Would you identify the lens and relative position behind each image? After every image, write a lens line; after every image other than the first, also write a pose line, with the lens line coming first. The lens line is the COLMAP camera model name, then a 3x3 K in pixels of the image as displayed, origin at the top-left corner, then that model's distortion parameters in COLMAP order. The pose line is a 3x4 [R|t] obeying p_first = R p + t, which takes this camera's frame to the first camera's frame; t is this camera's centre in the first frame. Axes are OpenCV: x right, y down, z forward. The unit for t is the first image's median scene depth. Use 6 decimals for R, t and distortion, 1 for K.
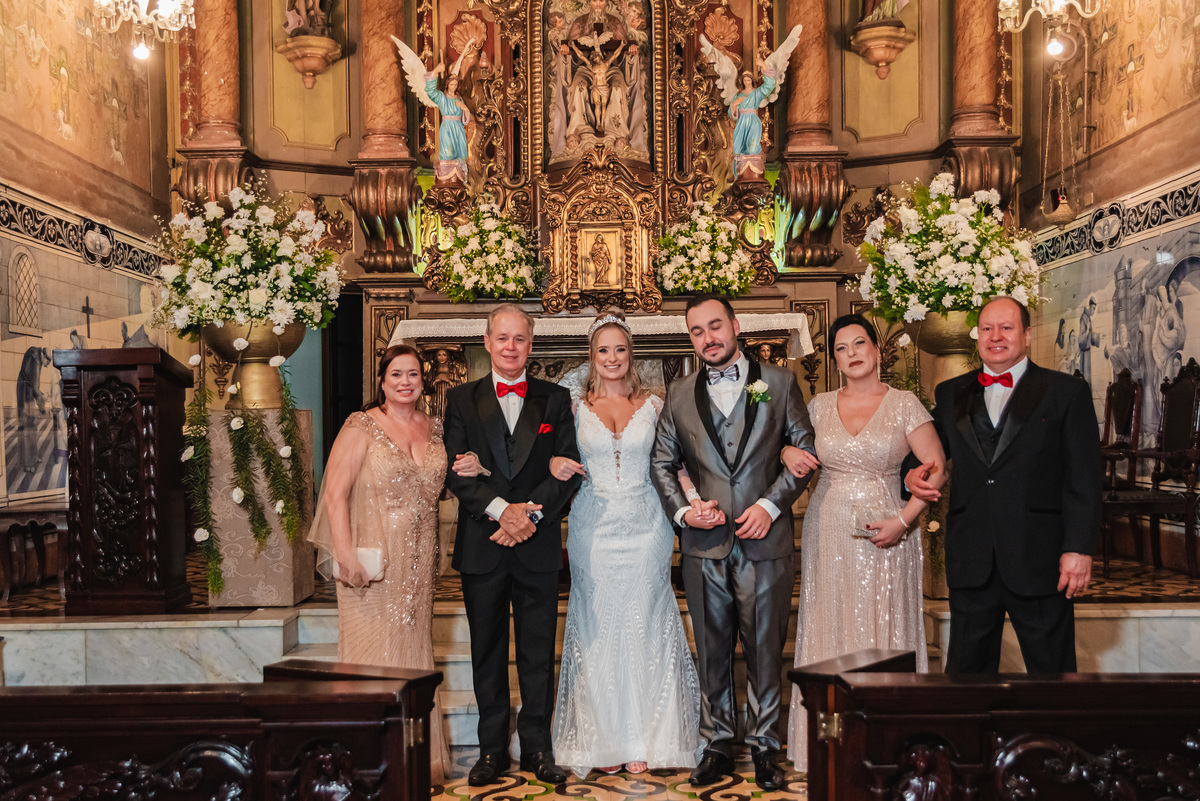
lens RADIAL K [[1288.4, 0, 585.7], [0, 1288.4, 426.1], [0, 0, 1]] dist [0.013130, -0.004277]
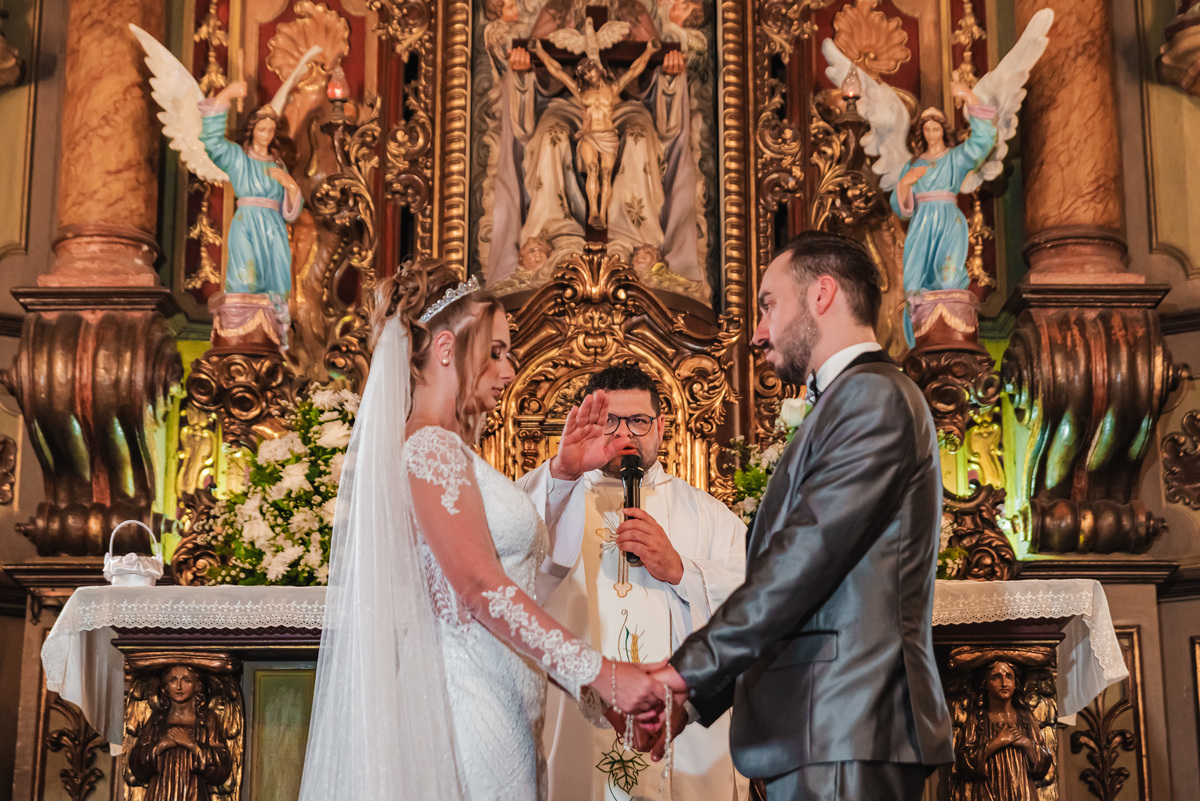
lens RADIAL K [[2578.0, 0, 612.5], [0, 2578.0, 380.8], [0, 0, 1]] dist [0.027985, -0.177065]
pose [[0.999920, 0.011715, 0.004853, 0.012575], [-0.009908, 0.960648, -0.277592, 0.060428], [-0.007914, 0.277522, 0.960687, 0.177080]]
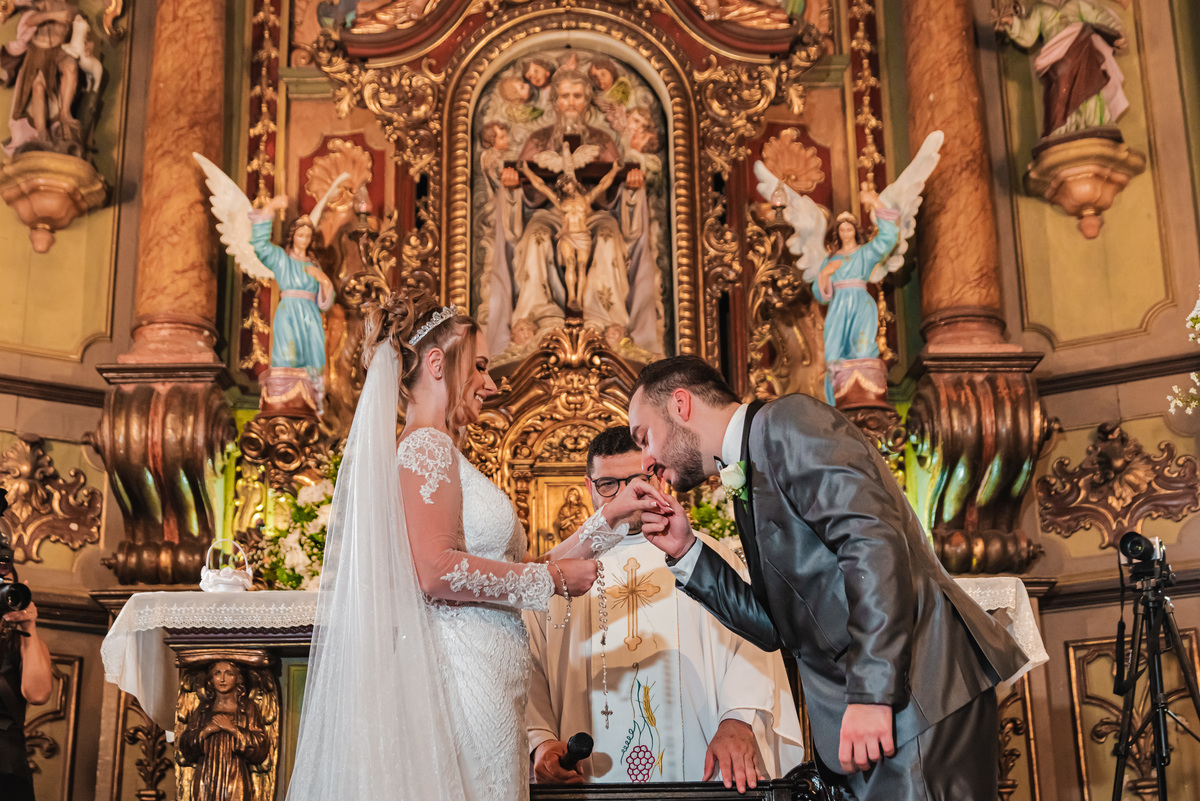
lens RADIAL K [[1838.4, 0, 568.4], [0, 1838.4, 437.8], [0, 0, 1]] dist [-0.010759, 0.001531]
pose [[0.999995, 0.001357, 0.003026, 0.006256], [-0.000359, 0.951433, -0.307856, 0.052735], [-0.003297, 0.307853, 0.951428, 0.292393]]
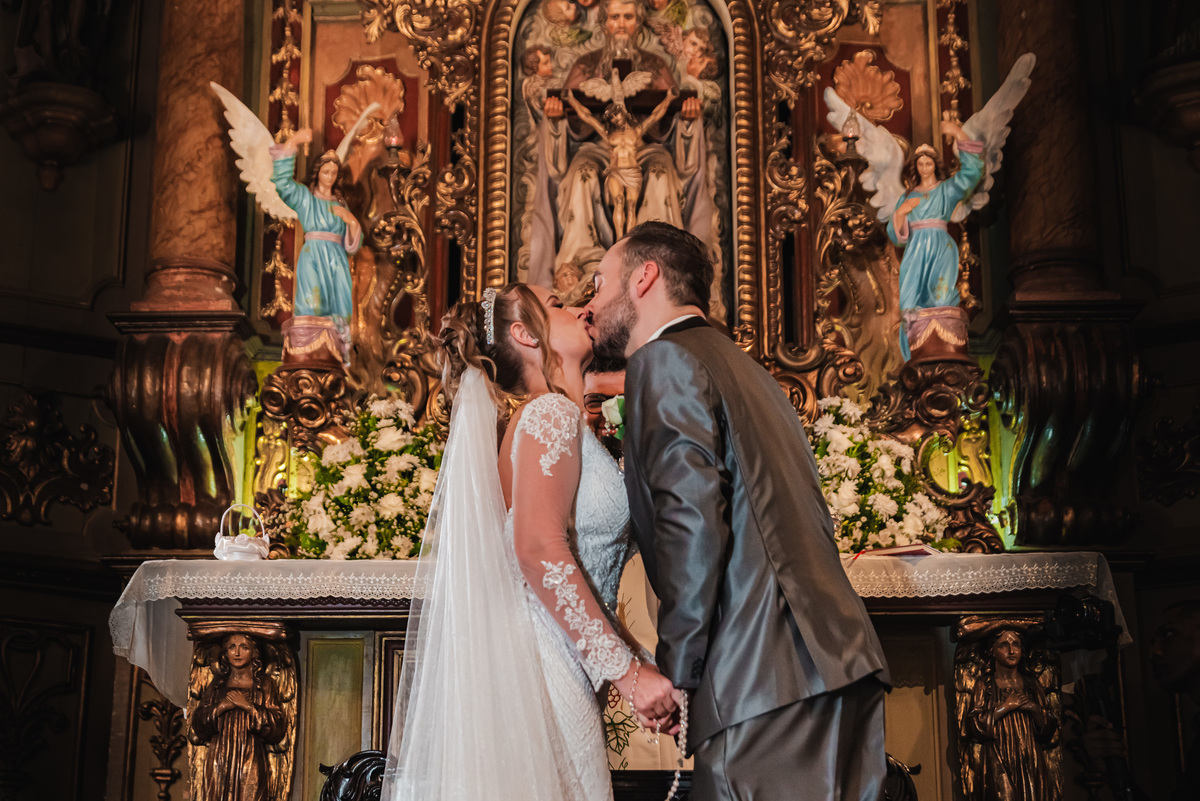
lens RADIAL K [[2039.9, 0, 506.2], [0, 2039.9, 454.0], [0, 0, 1]] dist [-0.005083, 0.018428]
pose [[0.998200, 0.006800, -0.059595, 0.013307], [-0.022914, 0.961425, -0.274112, 0.053692], [0.055432, 0.274984, 0.959850, 0.277779]]
